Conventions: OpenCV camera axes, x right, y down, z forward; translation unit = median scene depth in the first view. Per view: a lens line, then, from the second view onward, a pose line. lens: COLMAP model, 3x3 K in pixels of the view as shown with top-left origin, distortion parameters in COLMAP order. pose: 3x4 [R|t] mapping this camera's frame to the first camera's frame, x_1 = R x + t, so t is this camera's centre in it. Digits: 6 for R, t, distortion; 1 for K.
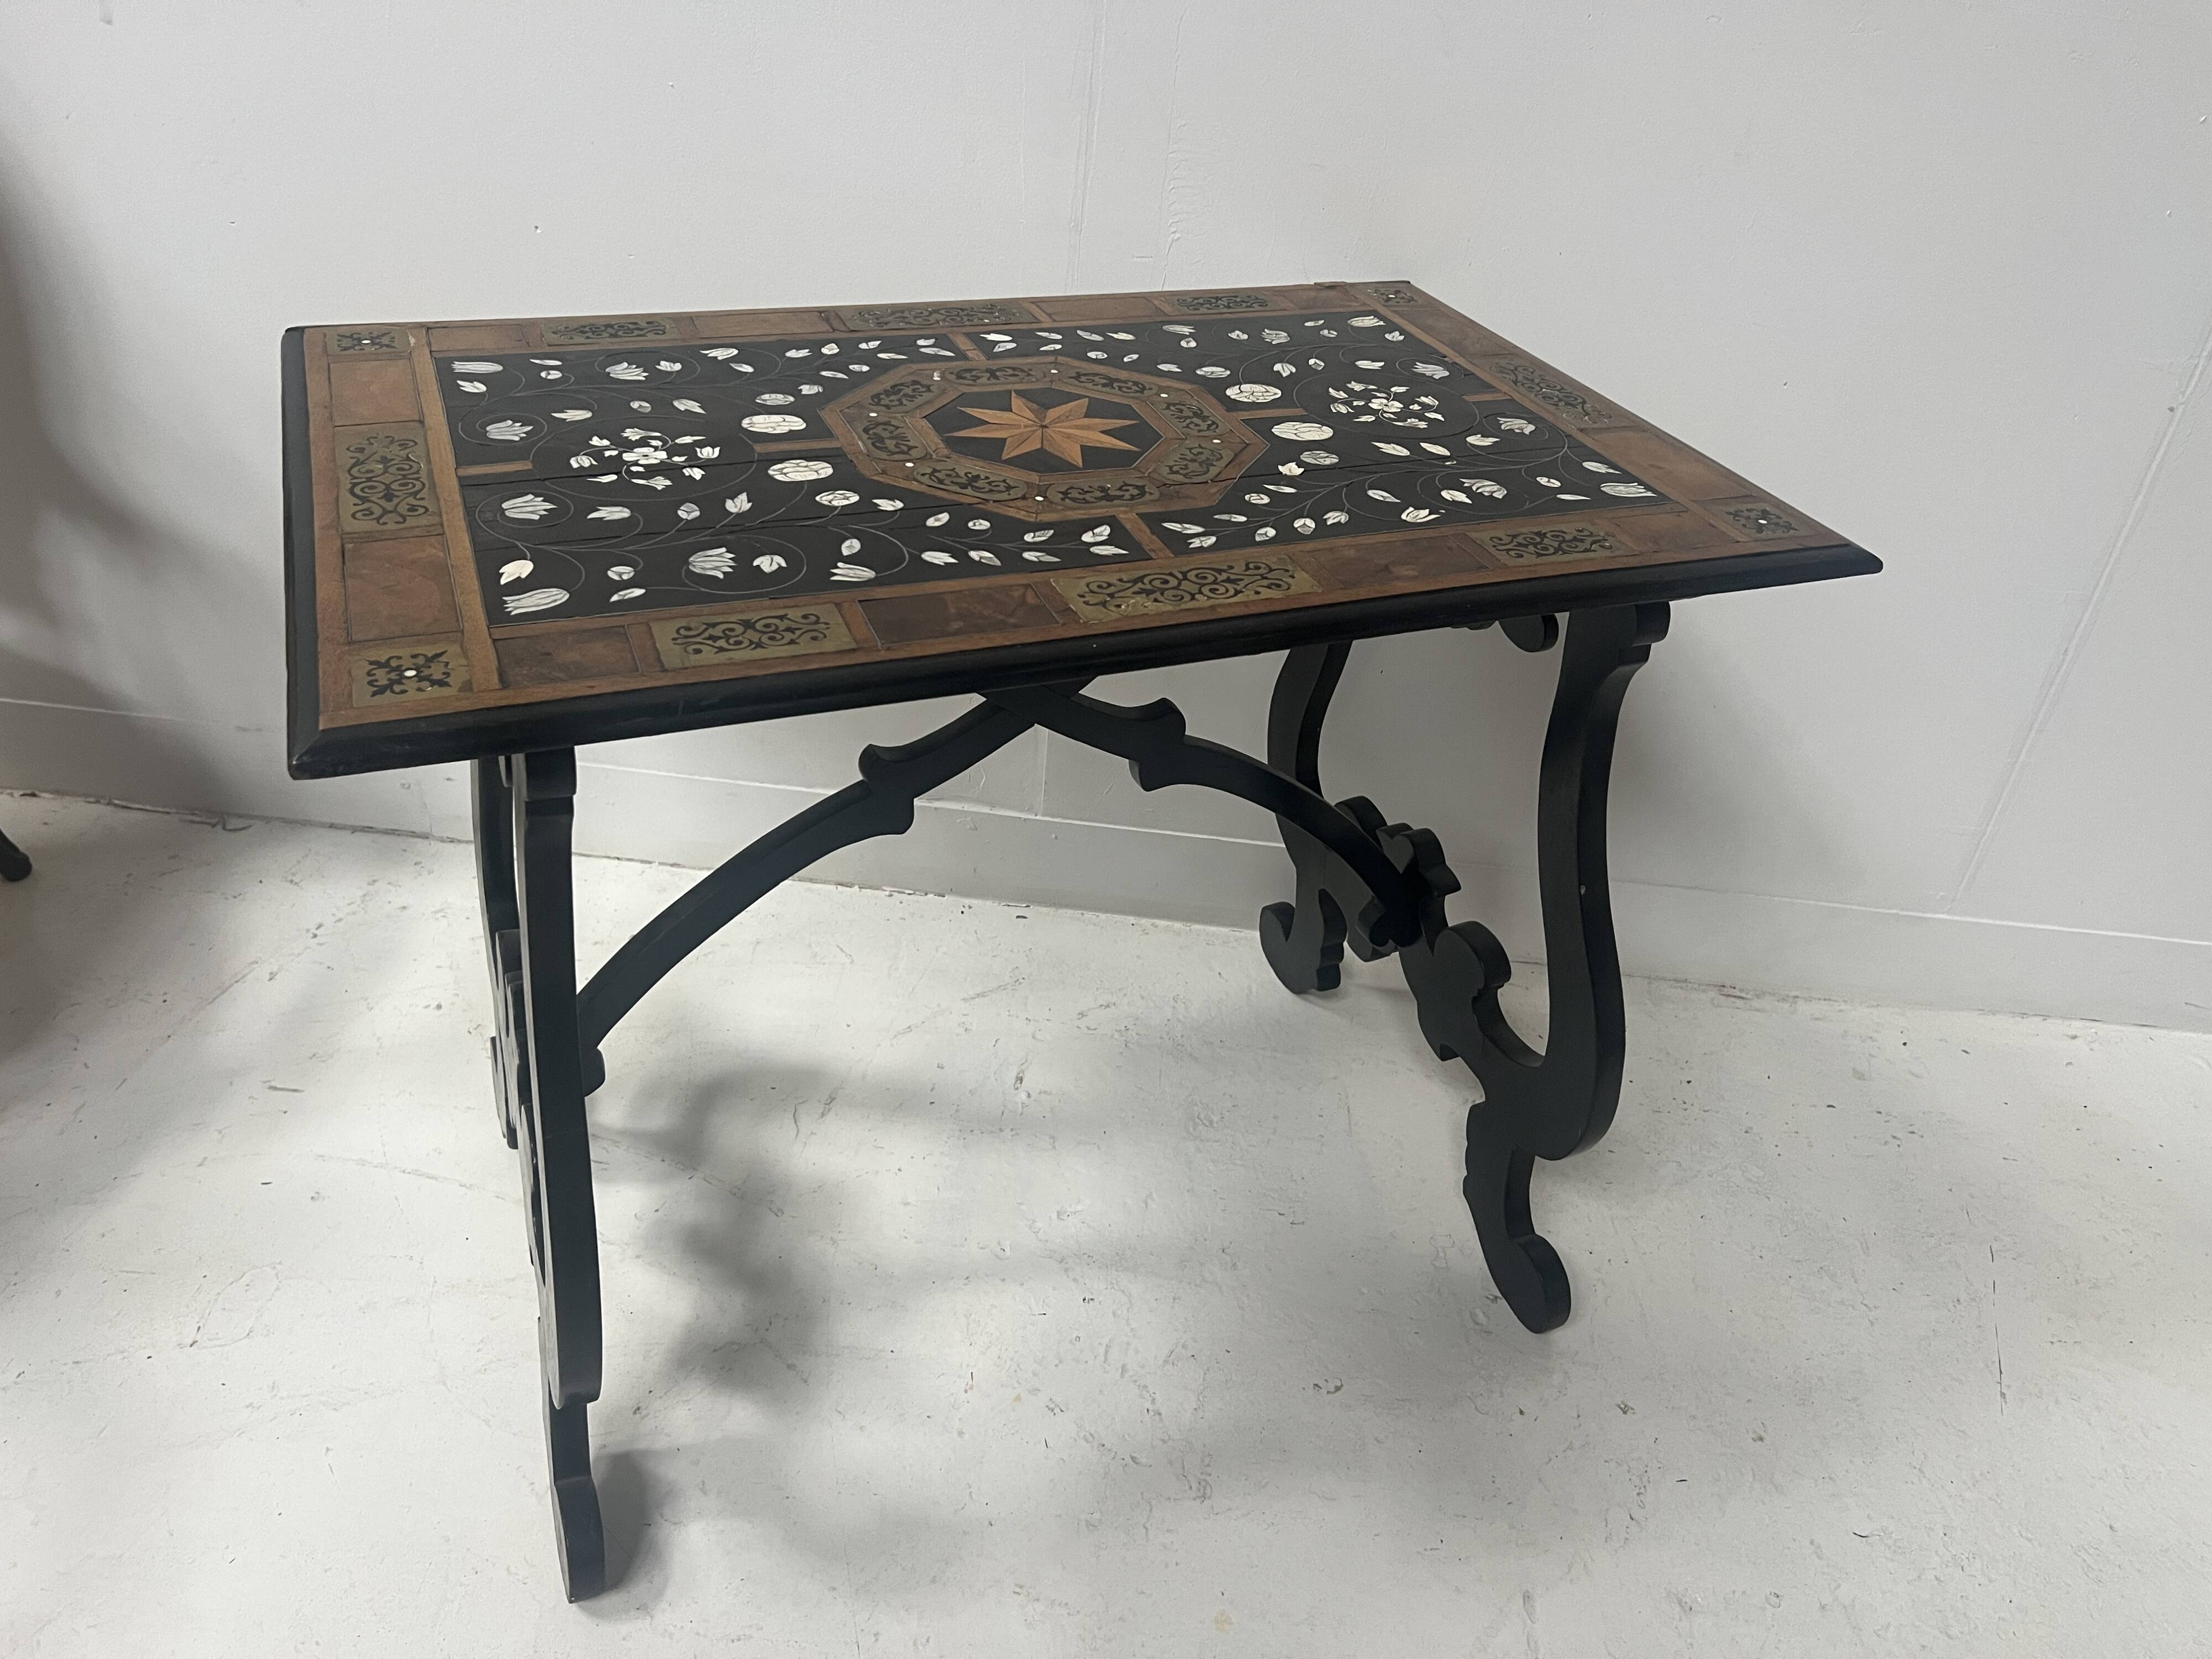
lens RADIAL K [[1665.1, 0, 1109.9], [0, 1665.1, 837.1], [0, 0, 1]] dist [0.047997, -0.060878]
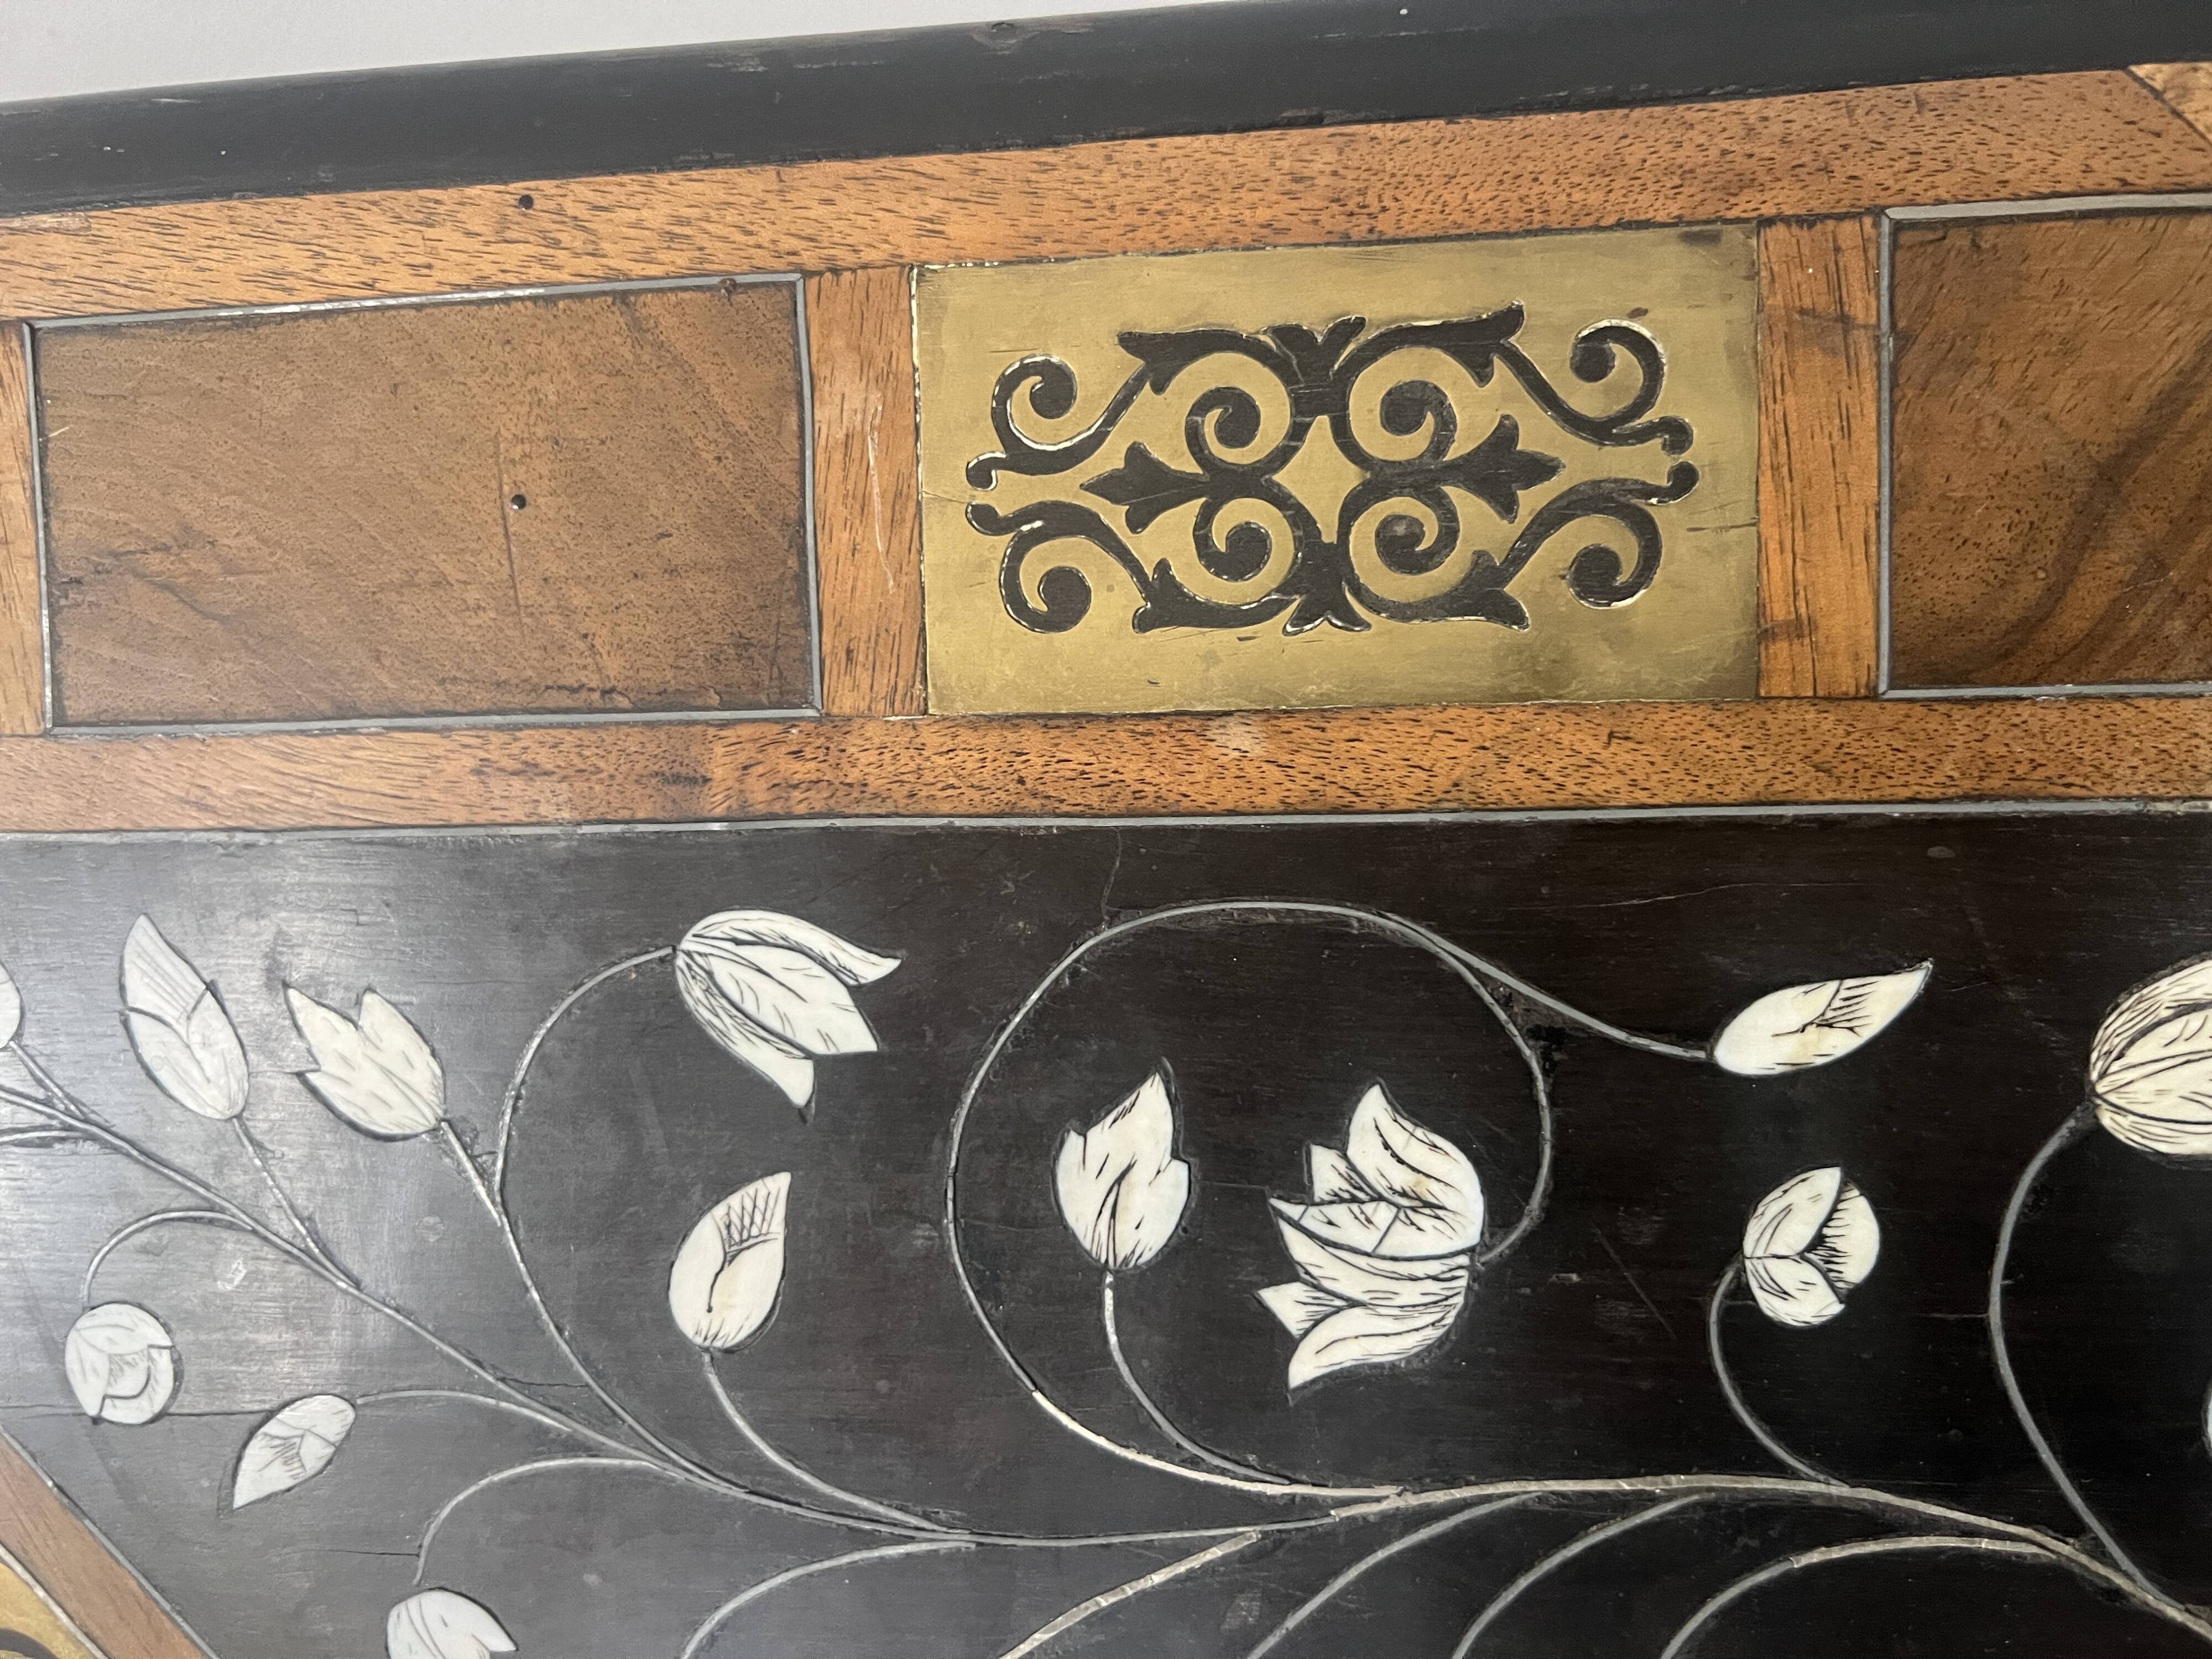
lens RADIAL K [[1769.8, 0, 1105.2], [0, 1769.8, 829.3], [0, 0, 1]] dist [-0.005028, -0.007399]
pose [[0.916423, 0.363192, -0.168106, 0.108828], [-0.036756, 0.494649, 0.868315, -0.545157], [0.398519, -0.789565, 0.466658, 1.146130]]
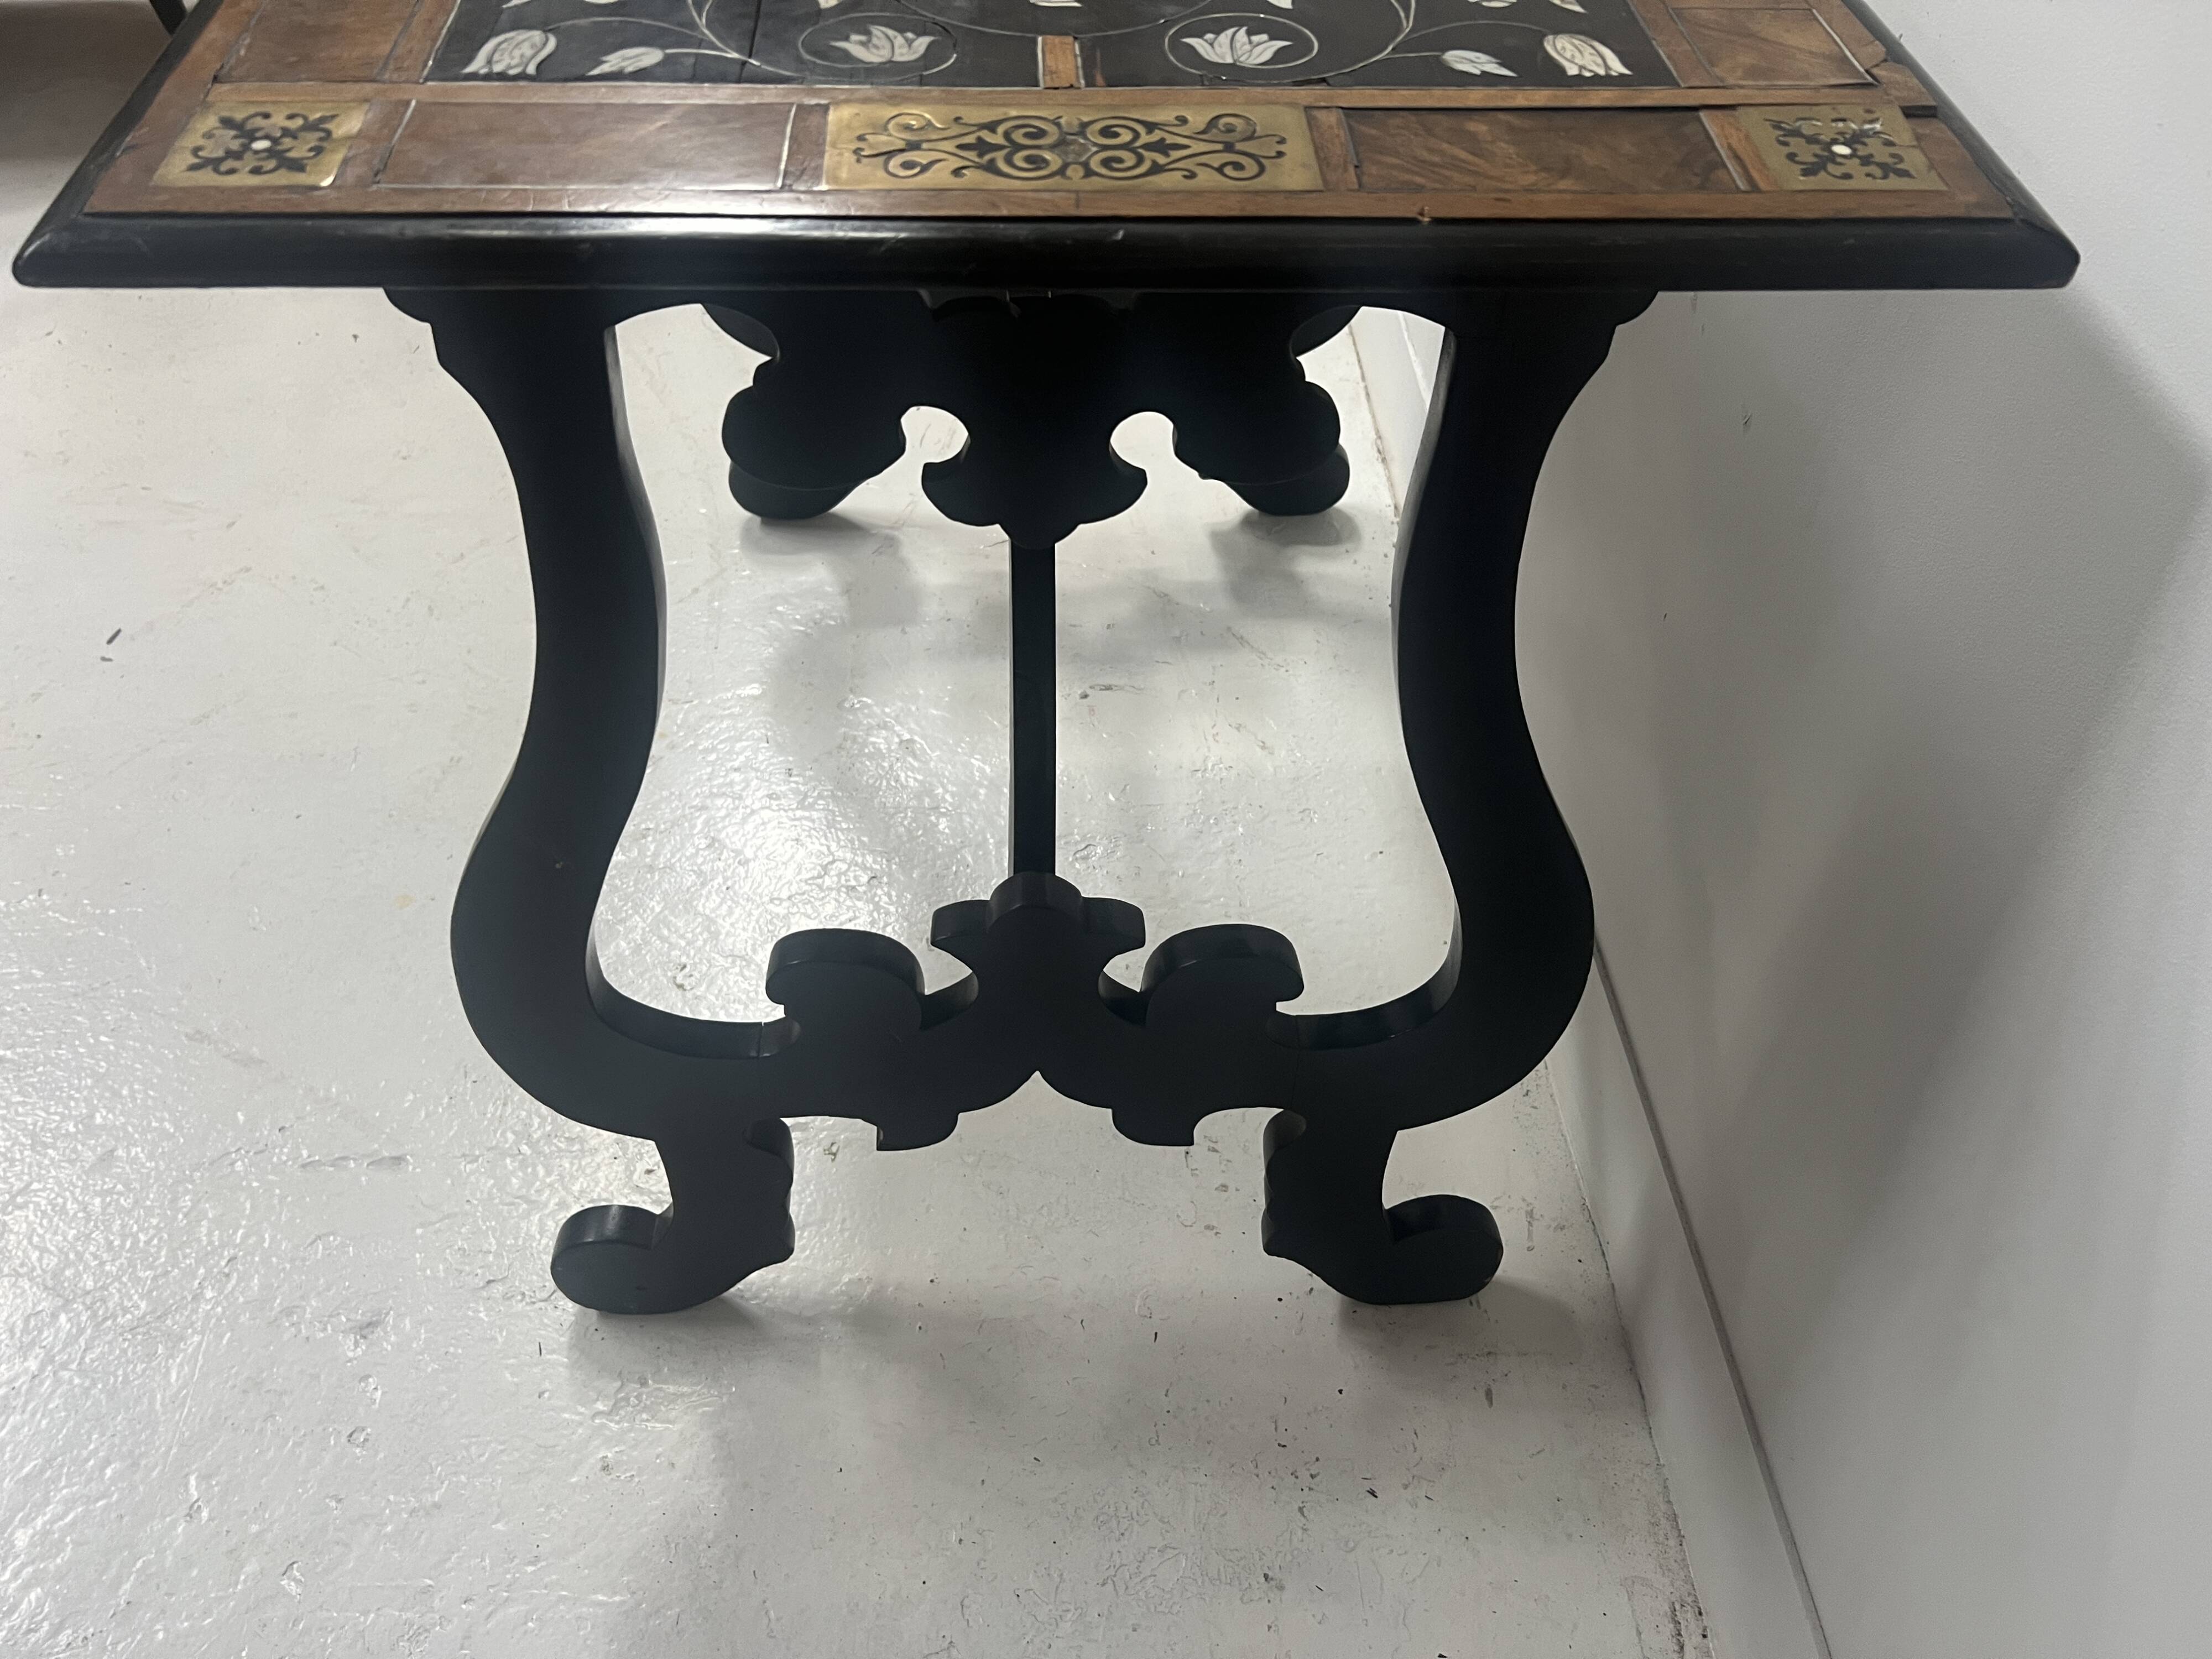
lens RADIAL K [[1665.1, 0, 1109.9], [0, 1665.1, 837.1], [0, 0, 1]] dist [0.047997, -0.060878]
pose [[-0.325922, 0.639268, -0.696499, 0.750436], [-0.575129, 0.450649, 0.682746, -0.546775], [0.750334, 0.623099, 0.220785, 1.182279]]
